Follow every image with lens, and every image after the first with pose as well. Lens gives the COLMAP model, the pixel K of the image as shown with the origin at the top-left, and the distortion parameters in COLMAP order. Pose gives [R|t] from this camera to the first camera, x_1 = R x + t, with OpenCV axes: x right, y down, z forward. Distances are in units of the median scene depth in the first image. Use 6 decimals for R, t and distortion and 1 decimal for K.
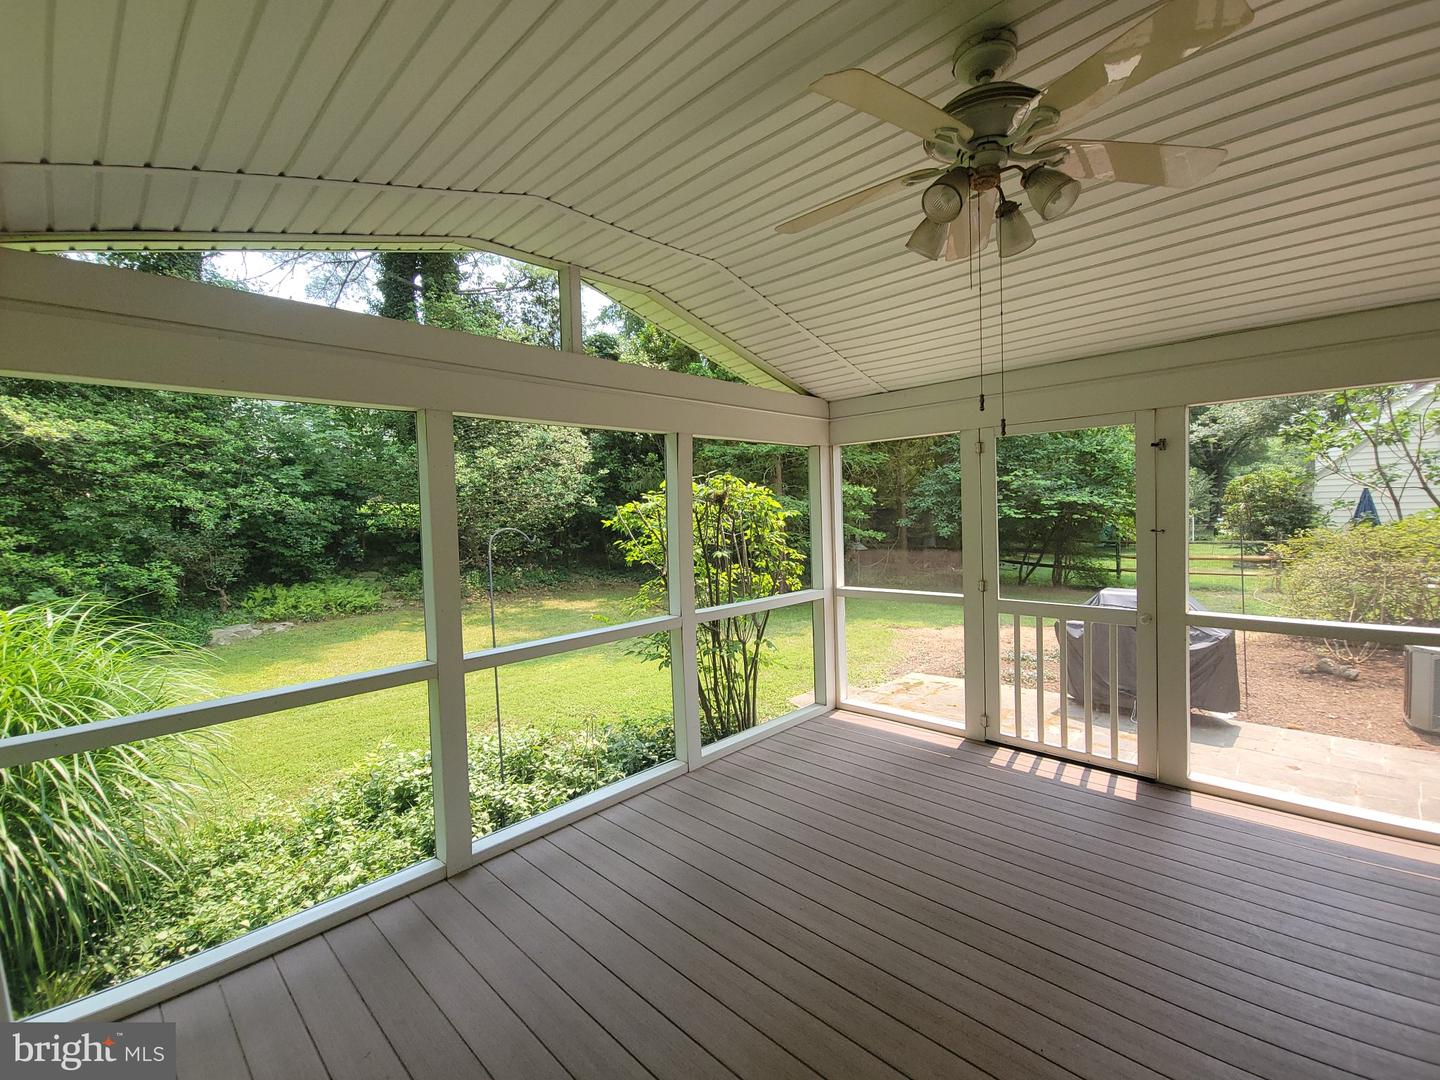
lens RADIAL K [[623.3, 0, 720.0], [0, 623.3, 540.0], [0, 0, 1]] dist [-0.002247, -0.000048]
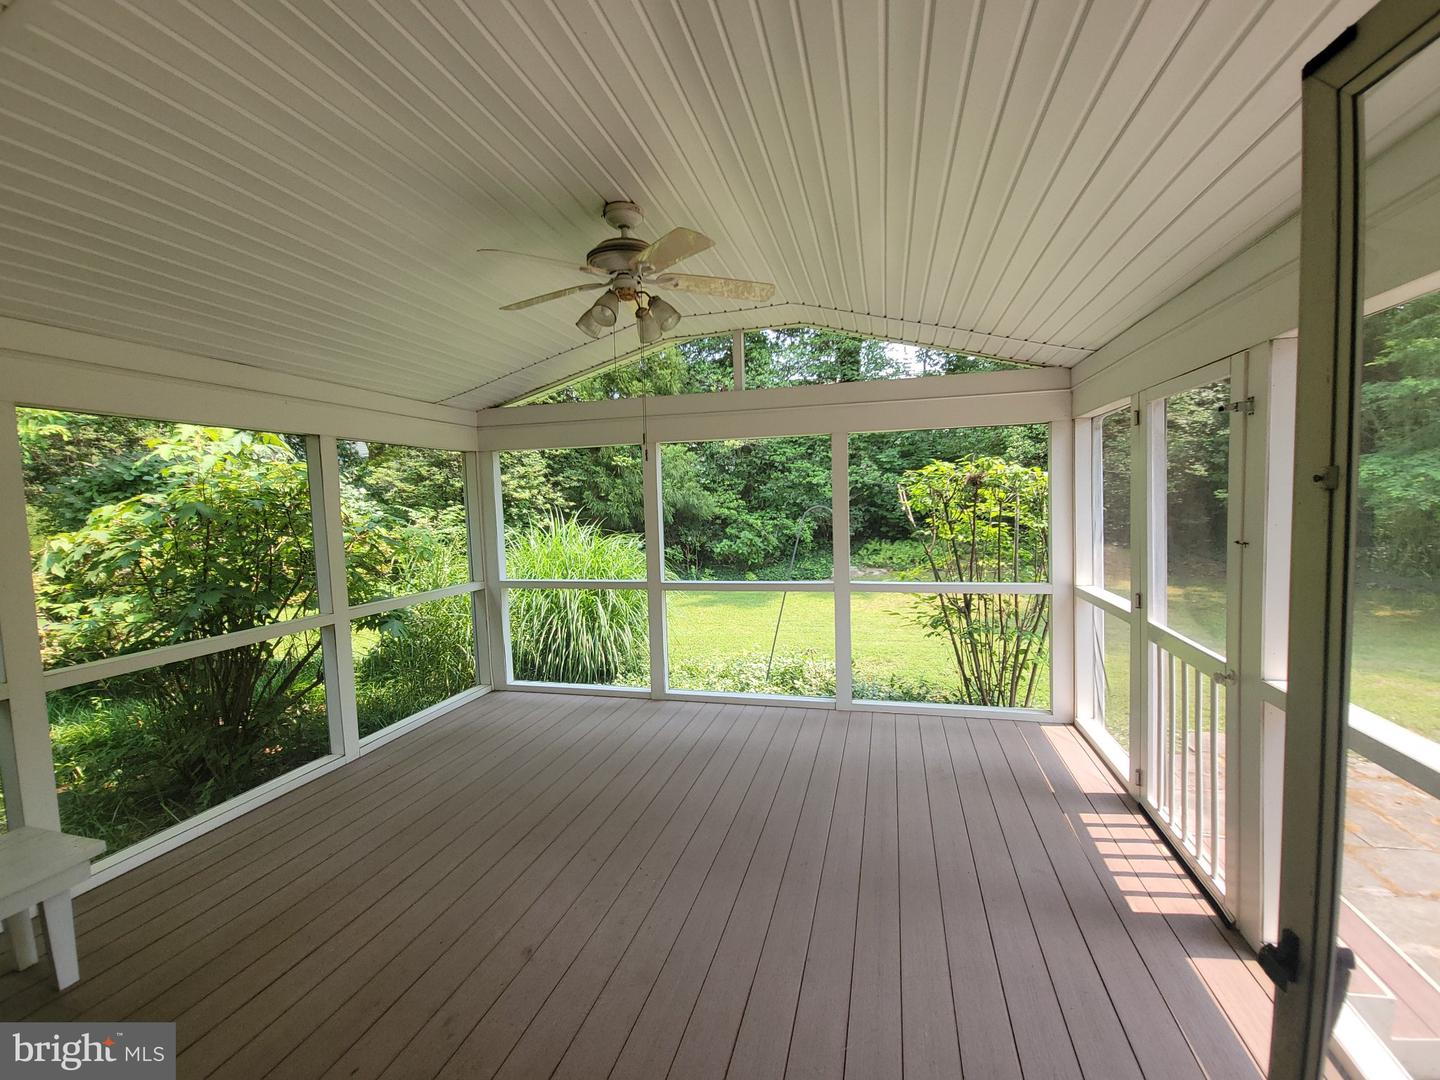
lens RADIAL K [[623.3, 0, 720.0], [0, 623.3, 540.0], [0, 0, 1]] dist [-0.002247, -0.000048]
pose [[0.484926, 0.071065, -0.871663, 0.834775], [-0.020161, 0.997337, 0.070095, -0.041734], [0.874323, -0.016417, 0.485068, 0.193941]]
